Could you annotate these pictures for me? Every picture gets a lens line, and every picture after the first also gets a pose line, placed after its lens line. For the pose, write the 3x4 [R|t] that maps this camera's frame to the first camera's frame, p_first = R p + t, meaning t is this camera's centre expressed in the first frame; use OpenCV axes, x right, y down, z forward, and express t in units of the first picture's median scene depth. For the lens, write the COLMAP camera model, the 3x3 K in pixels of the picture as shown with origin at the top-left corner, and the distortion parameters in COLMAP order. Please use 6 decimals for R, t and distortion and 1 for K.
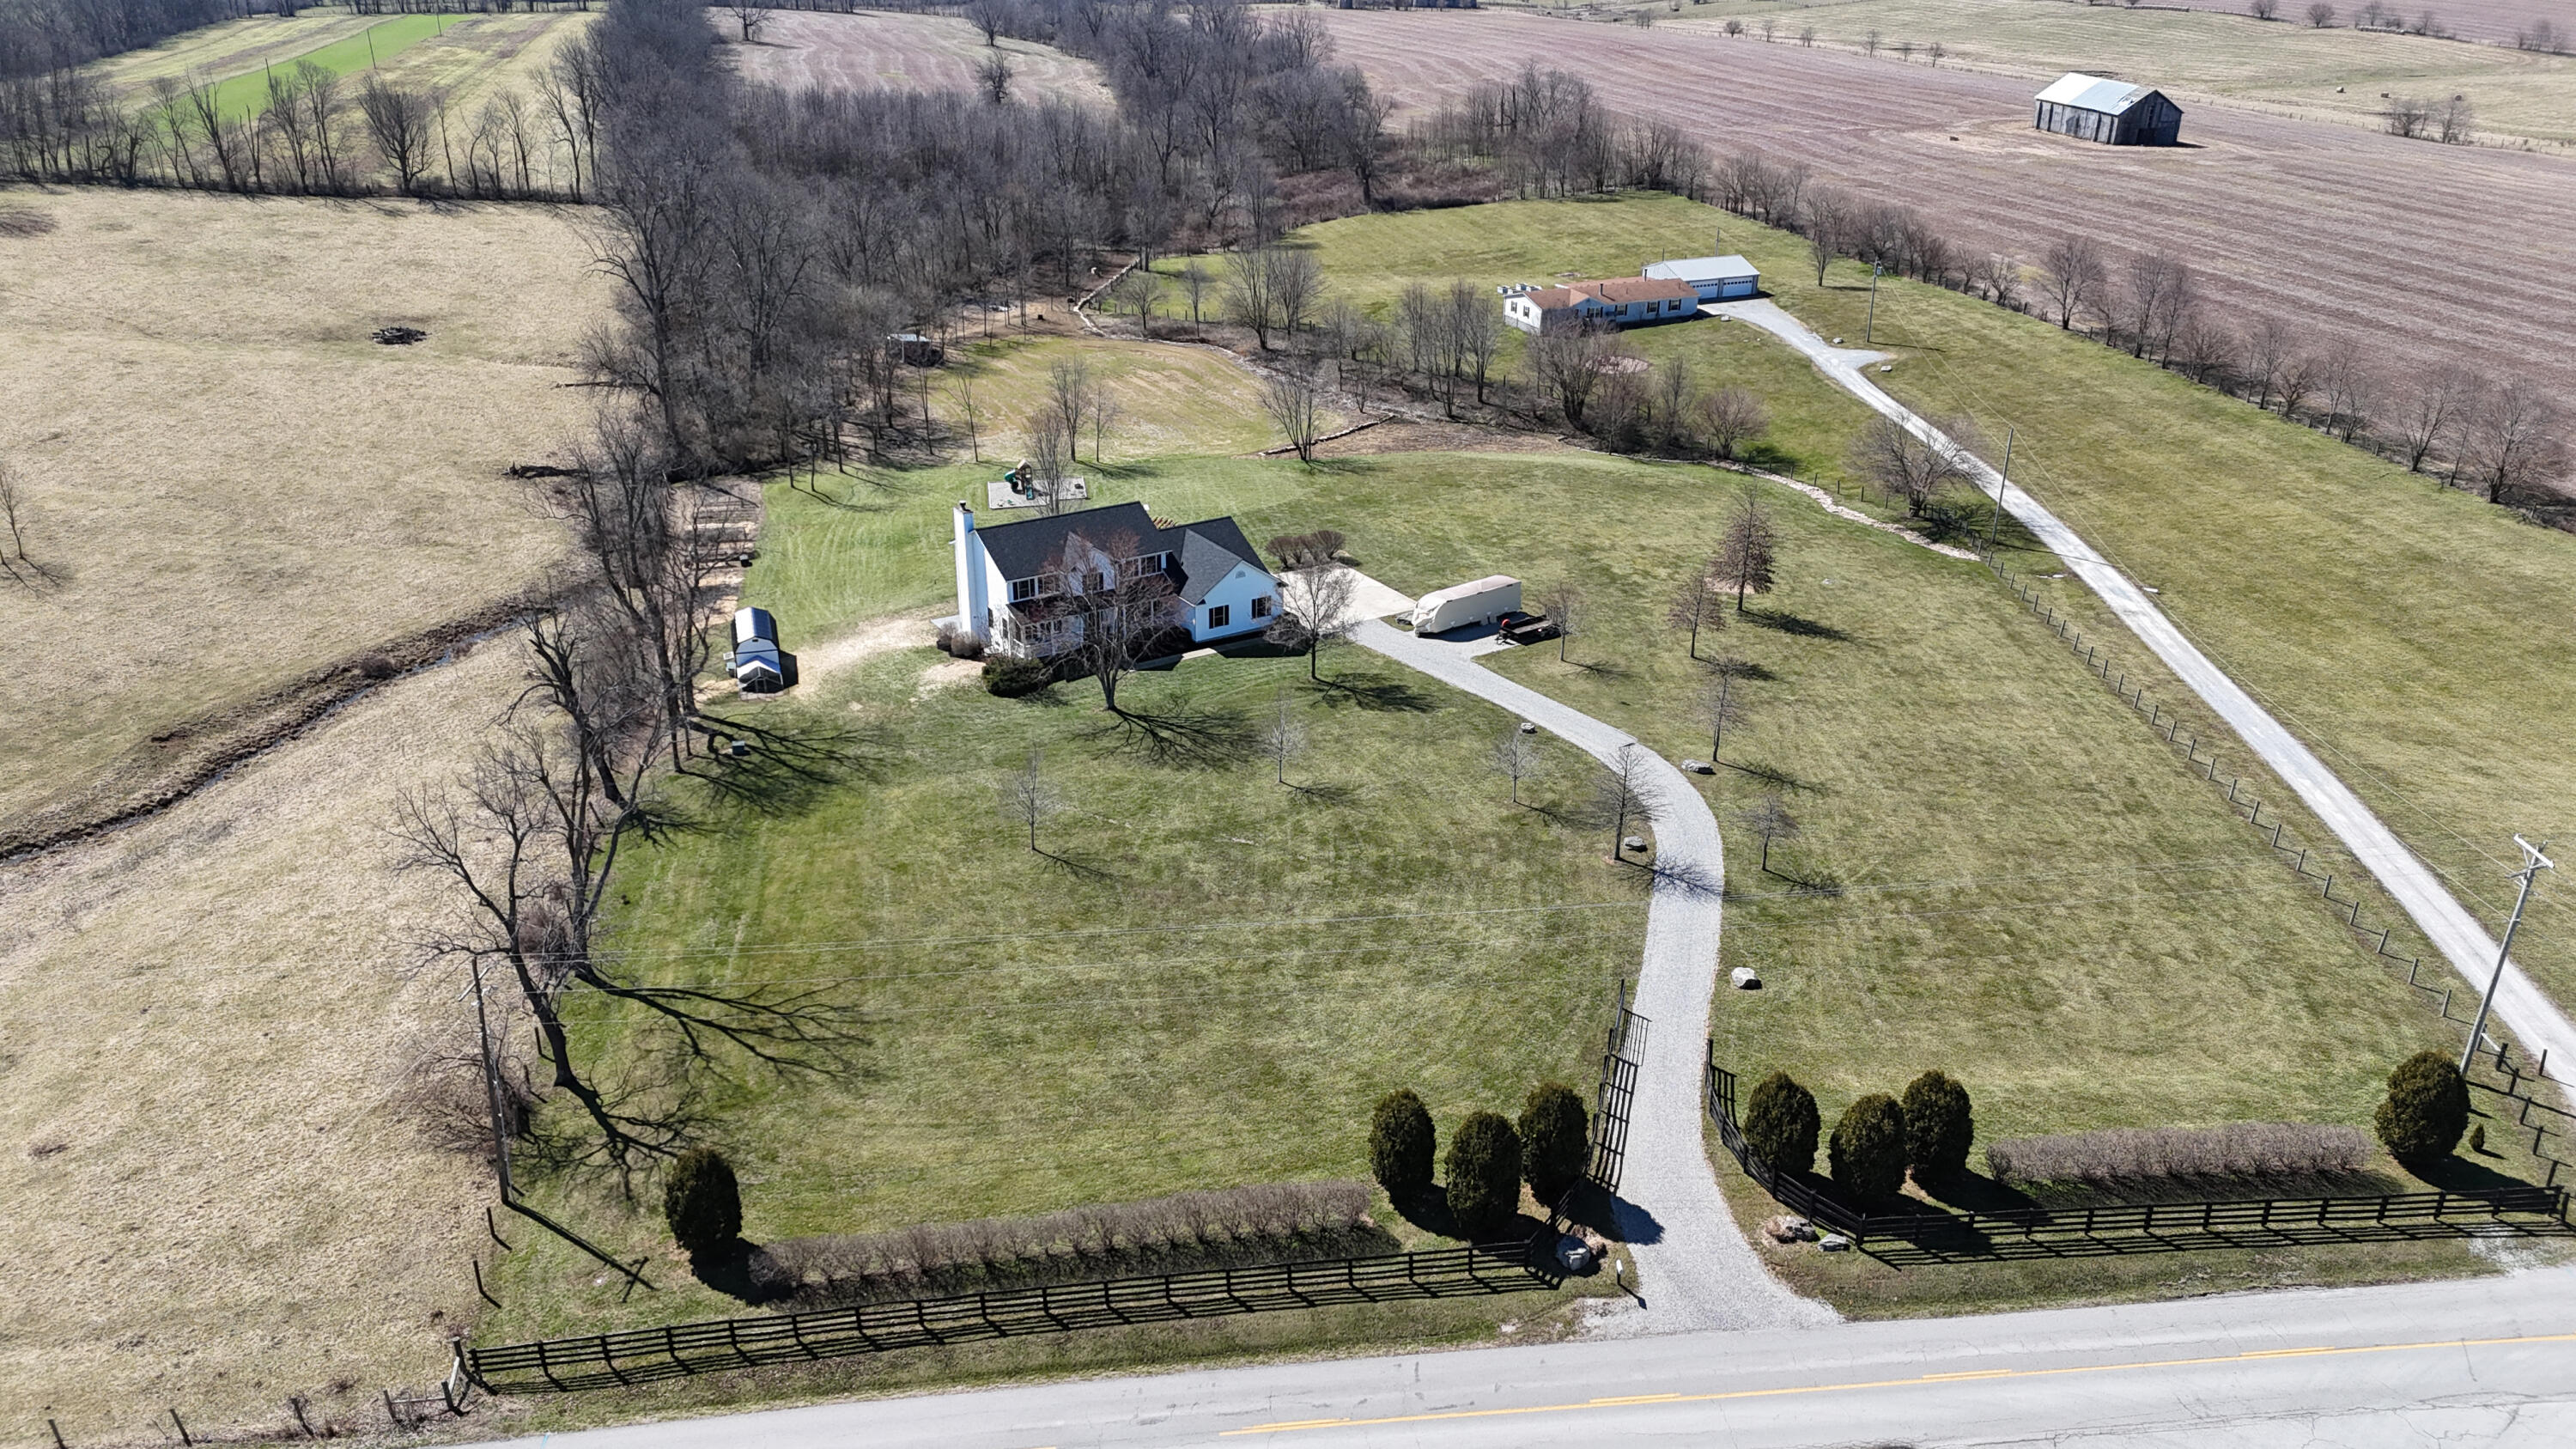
lens RADIAL K [[1840.5, 0, 1266.2], [0, 1840.5, 724.4], [0, 0, 1]] dist [0.043890, -0.018472]
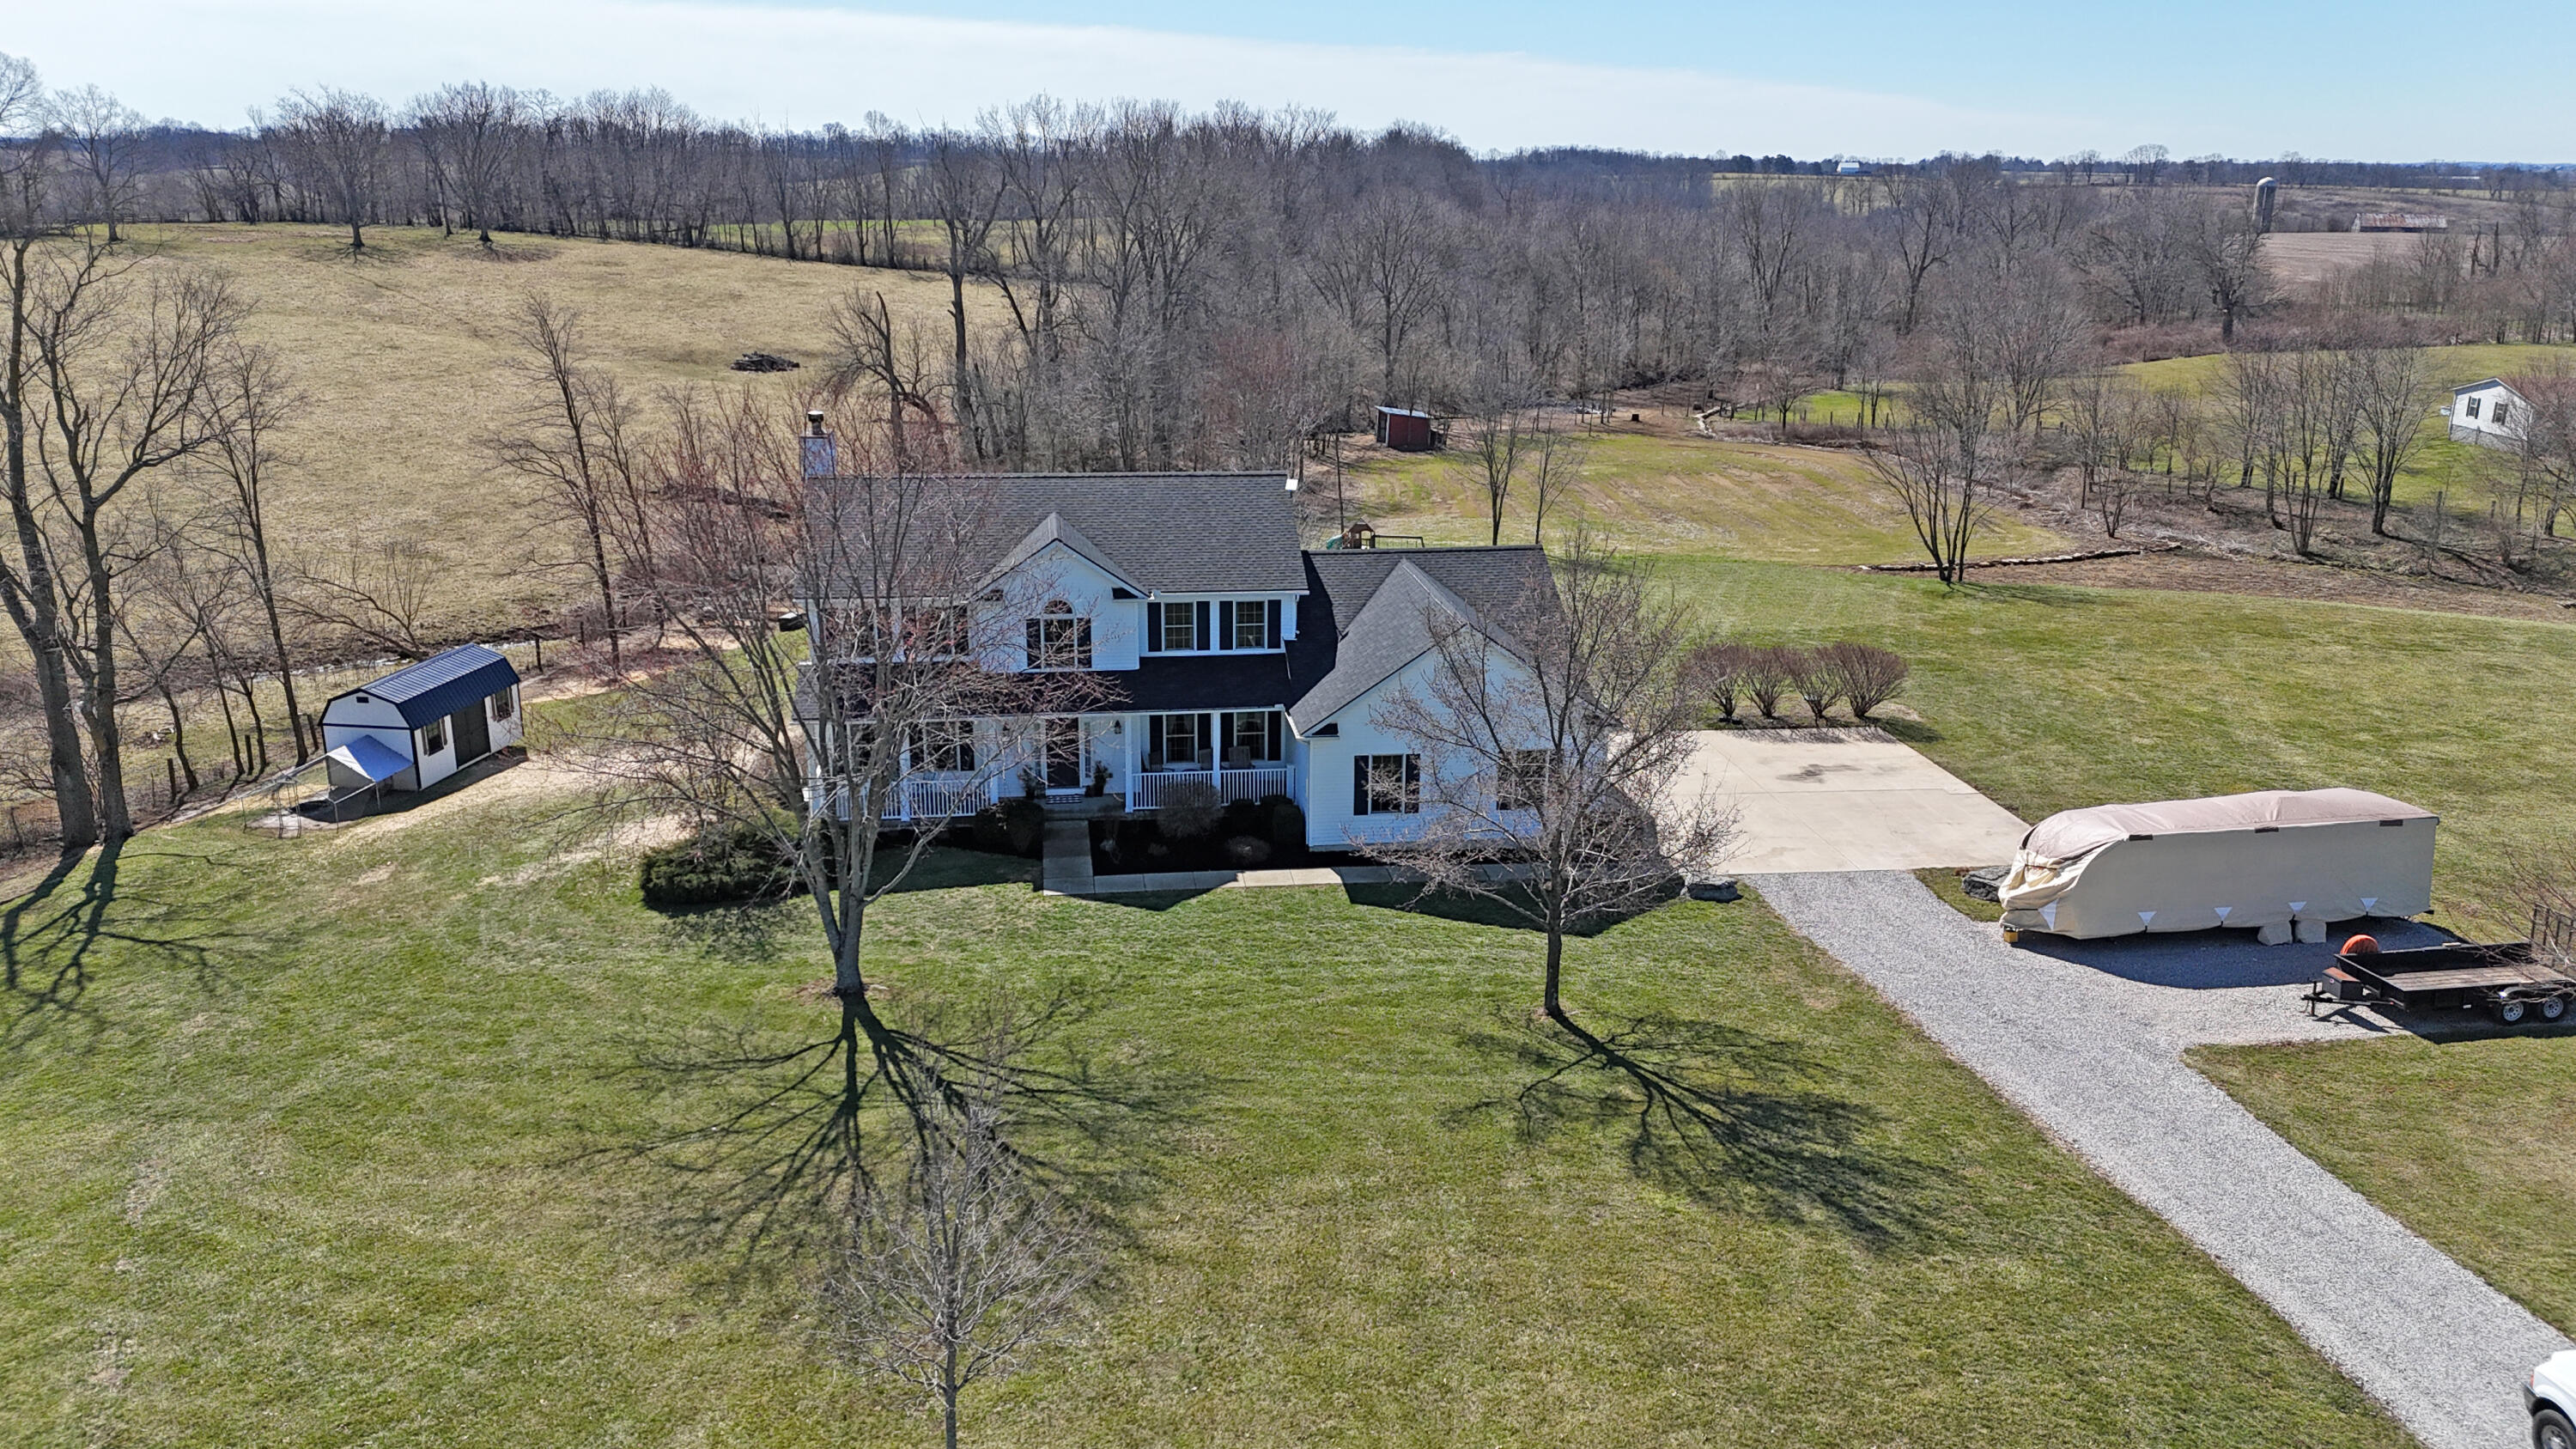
lens RADIAL K [[1840.5, 0, 1297.5], [0, 1840.5, 711.3], [0, 0, 1]] dist [0.043890, -0.018472]
pose [[0.906492, 0.112701, -0.406905, 0.093877], [-0.174357, 0.977629, -0.117653, -0.028235], [0.384542, 0.177598, 0.905862, 0.666038]]
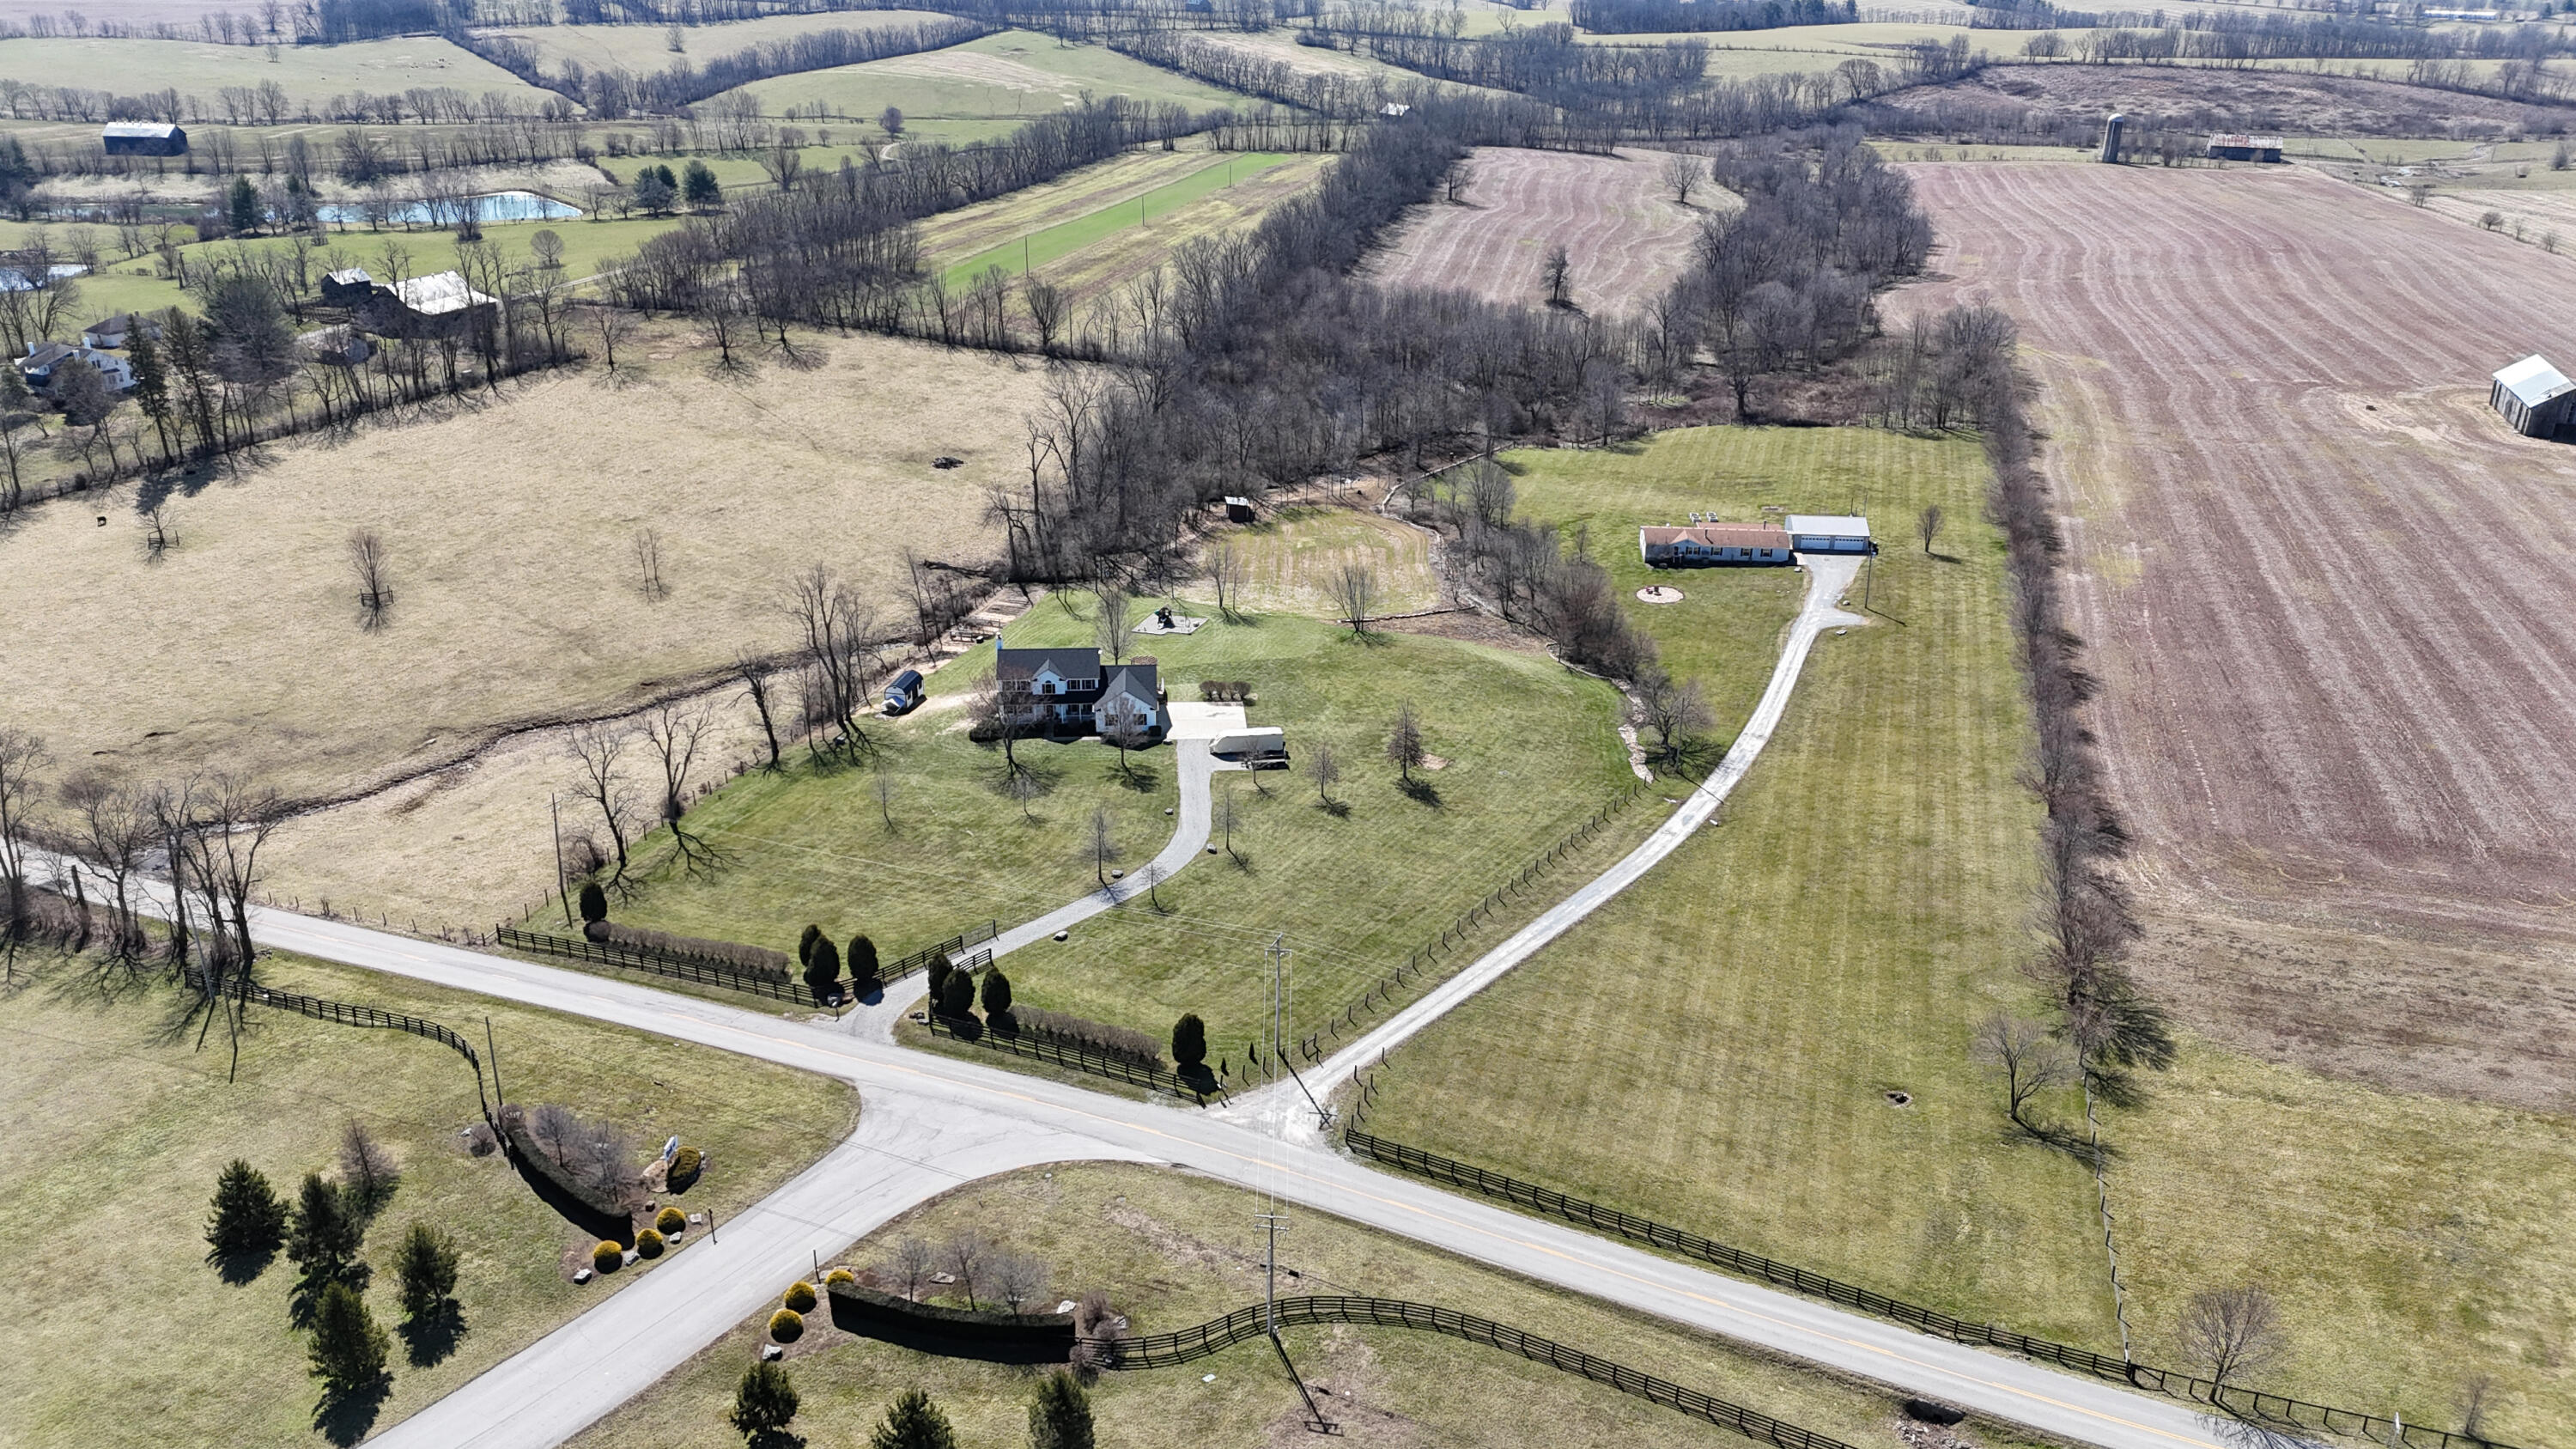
lens RADIAL K [[1840.5, 0, 1283.3], [0, 1840.5, 723.7], [0, 0, 1]] dist [0.043890, -0.018472]
pose [[0.878485, 0.186206, -0.439990, 0.872358], [-0.196552, 0.980237, 0.022406, -0.124300], [0.435467, 0.066797, 0.897723, -0.496237]]
